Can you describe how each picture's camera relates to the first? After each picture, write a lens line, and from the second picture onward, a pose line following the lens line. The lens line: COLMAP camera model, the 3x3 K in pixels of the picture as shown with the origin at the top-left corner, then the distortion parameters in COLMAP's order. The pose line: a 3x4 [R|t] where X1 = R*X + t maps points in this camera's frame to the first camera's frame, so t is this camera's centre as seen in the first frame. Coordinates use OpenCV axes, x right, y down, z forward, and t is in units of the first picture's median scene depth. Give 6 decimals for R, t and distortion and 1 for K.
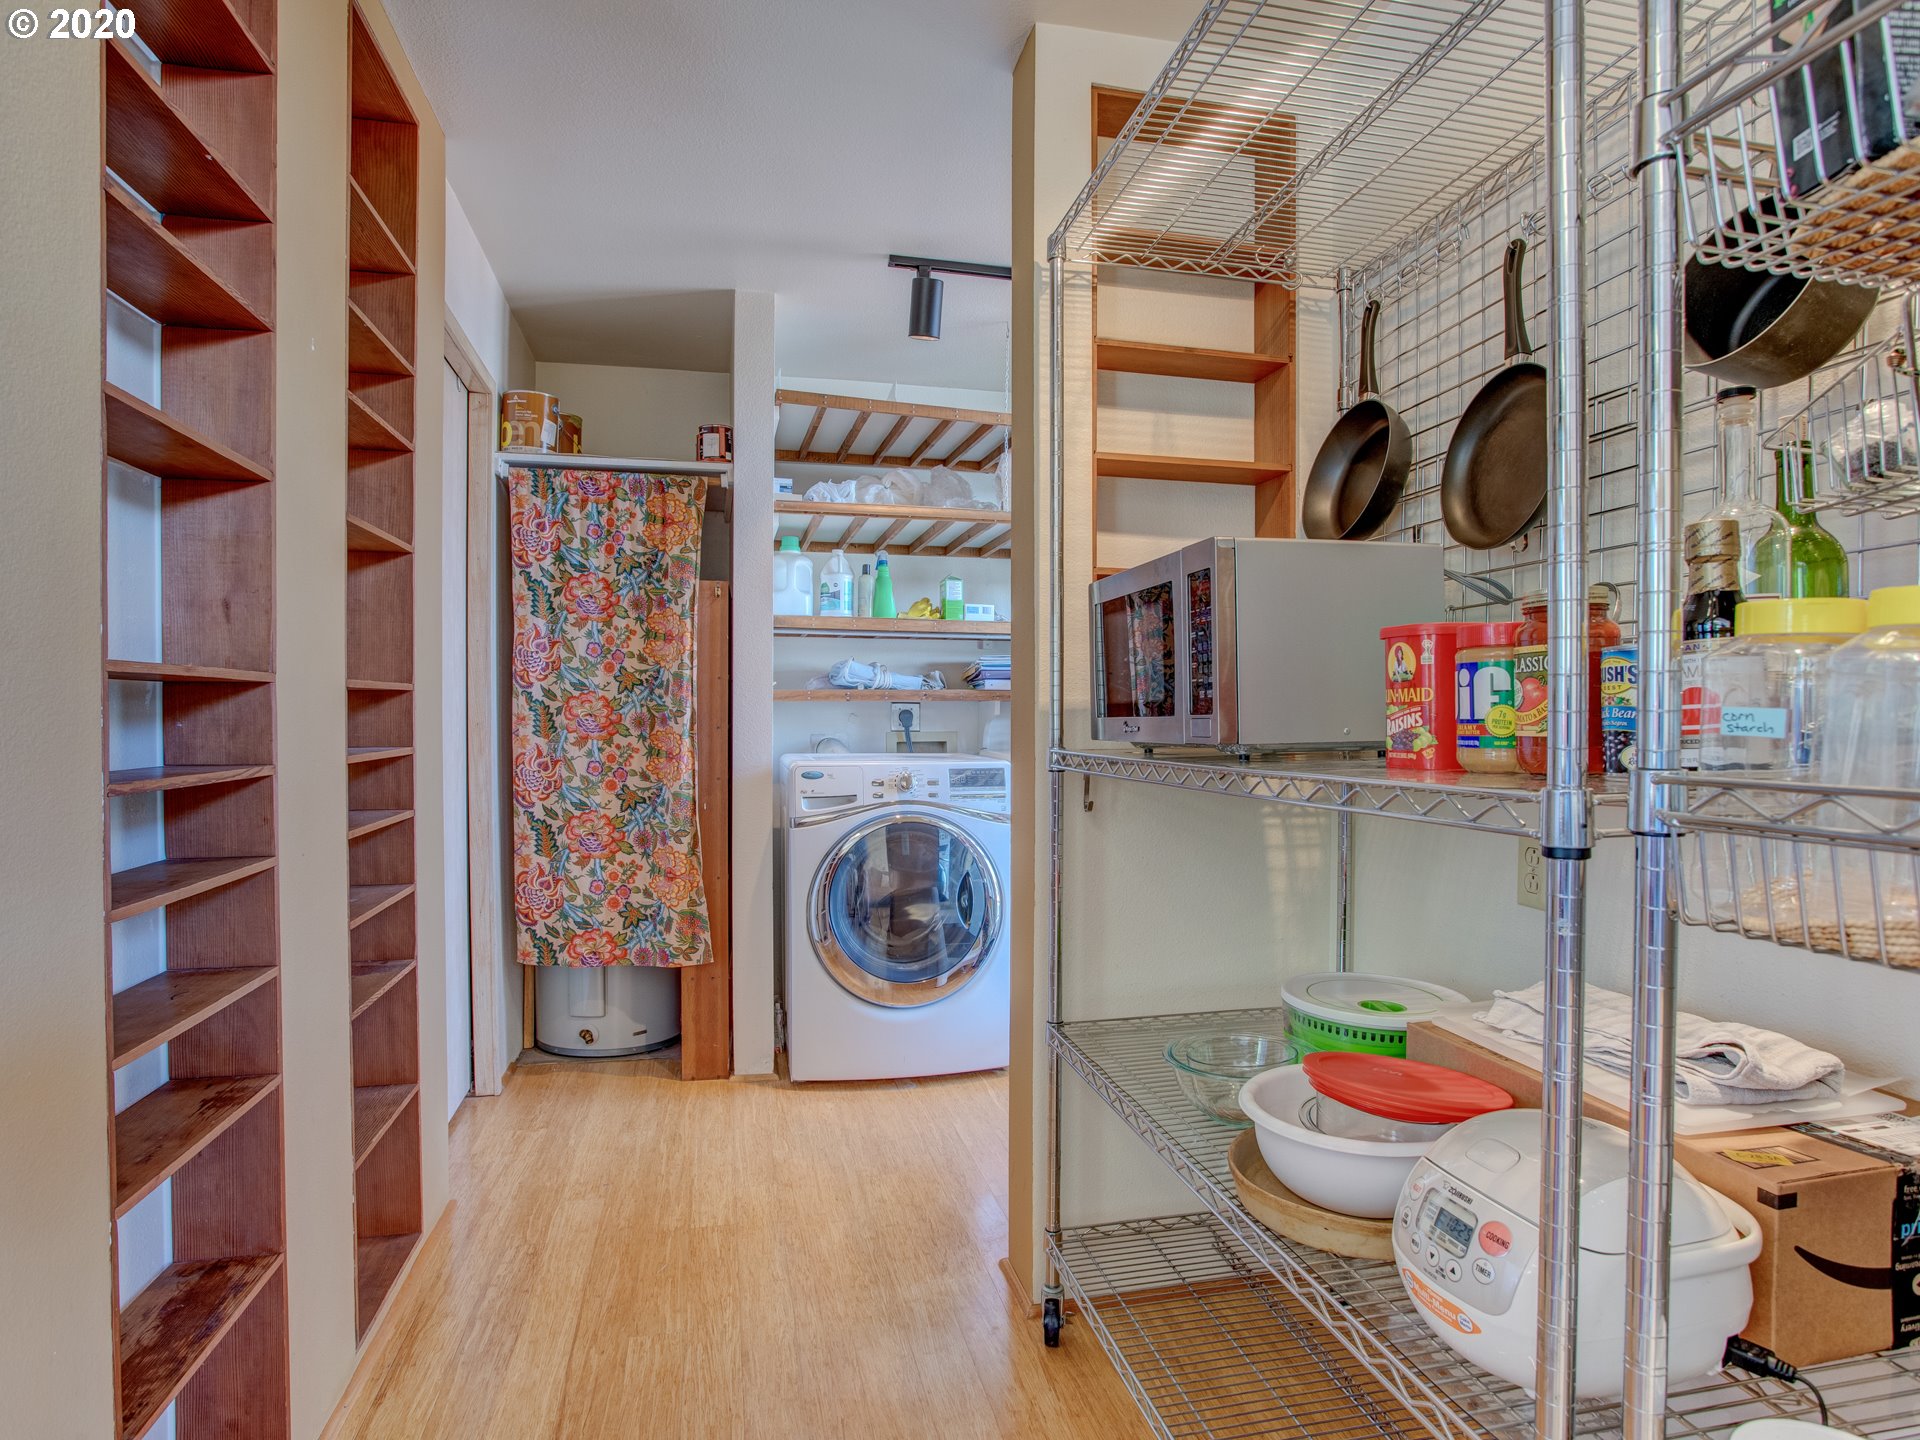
lens RADIAL K [[1055.9, 0, 955.0], [0, 1055.9, 724.9], [0, 0, 1]] dist [-0.047455, 0.013752]
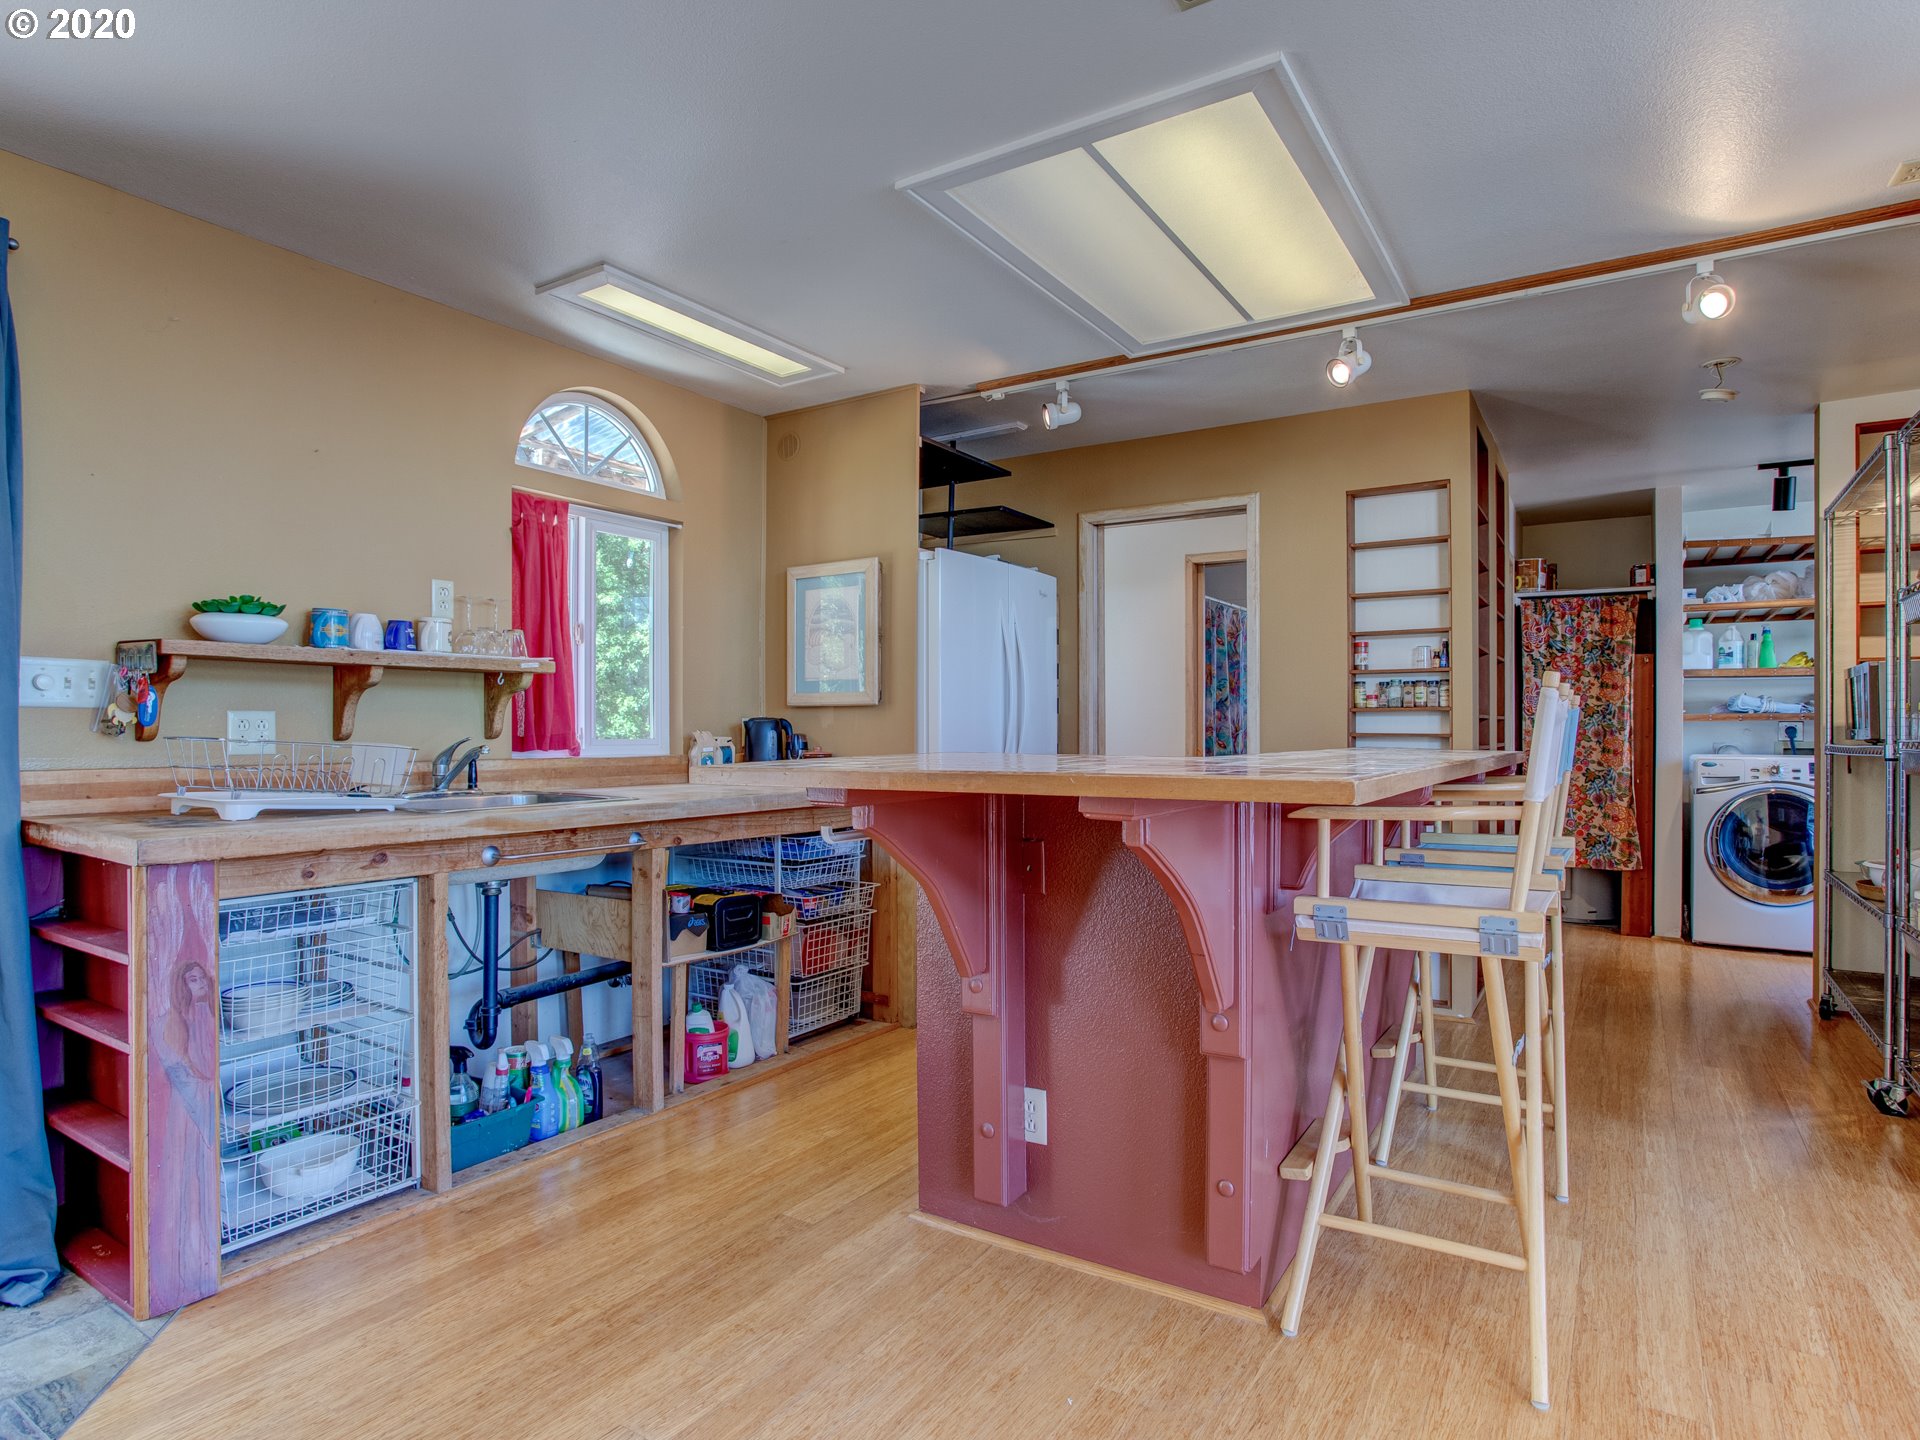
lens RADIAL K [[1055.9, 0, 952.0], [0, 1055.9, 733.7], [0, 0, 1]] dist [-0.047455, 0.013752]
pose [[0.700367, 0.001252, -0.713782, 0.199272], [-0.006951, 0.999963, -0.005066, 0.013881], [0.713749, 0.008509, 0.700349, -1.045327]]
